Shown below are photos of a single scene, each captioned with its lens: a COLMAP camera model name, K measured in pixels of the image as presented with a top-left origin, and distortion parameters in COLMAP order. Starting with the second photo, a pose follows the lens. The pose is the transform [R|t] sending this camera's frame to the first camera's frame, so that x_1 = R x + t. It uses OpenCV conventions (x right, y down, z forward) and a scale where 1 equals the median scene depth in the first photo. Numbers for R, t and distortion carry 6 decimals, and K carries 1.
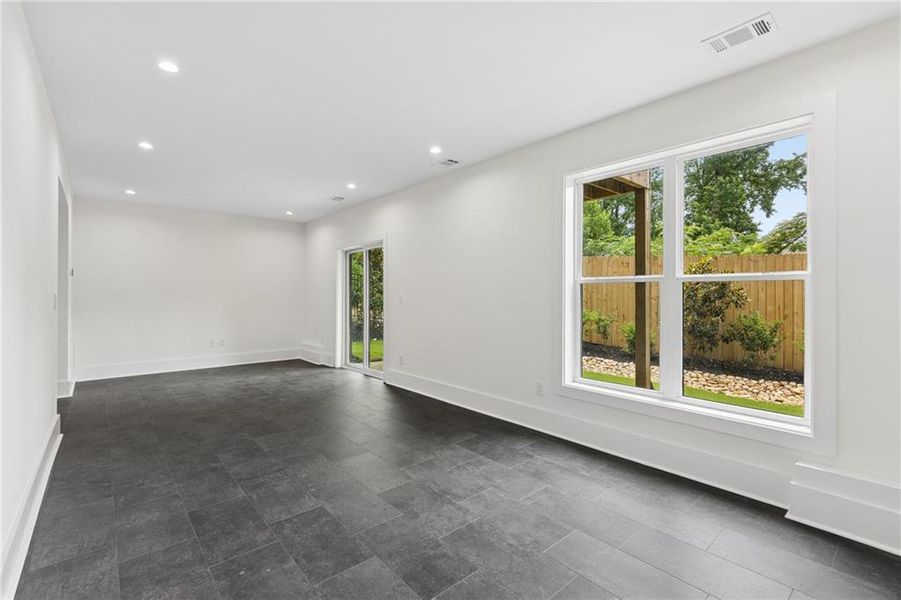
lens RADIAL K [[406.8, 0, 450.8], [0, 406.8, 297.0], [0, 0, 1]] dist [-0.000277, -0.000091]
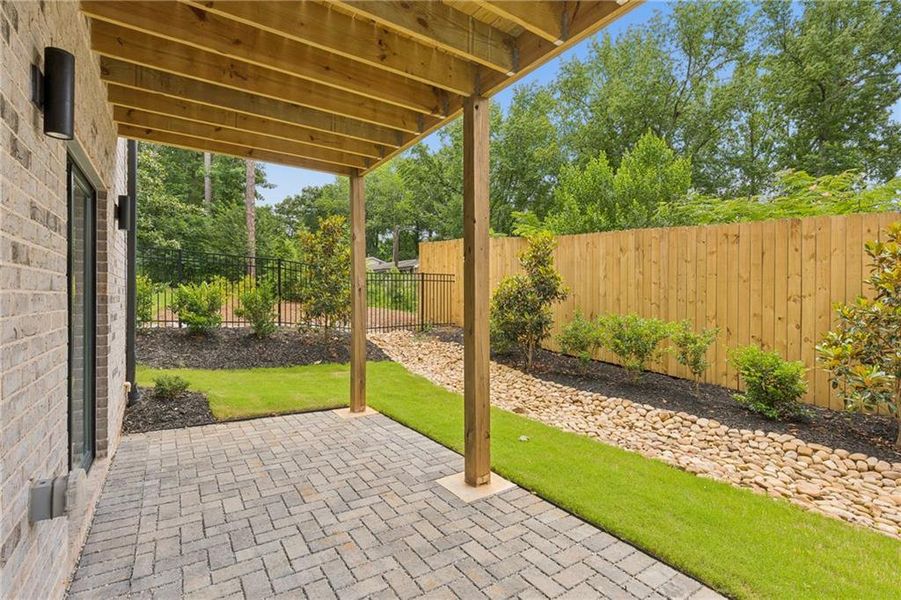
lens RADIAL K [[406.8, 0, 455.6], [0, 406.8, 296.8], [0, 0, 1]] dist [-0.000277, -0.000091]
pose [[0.993477, -0.002566, -0.114000, 0.120464], [0.002871, 0.999993, 0.002516, -0.001903], [0.113993, -0.002827, 0.993478, 0.415592]]
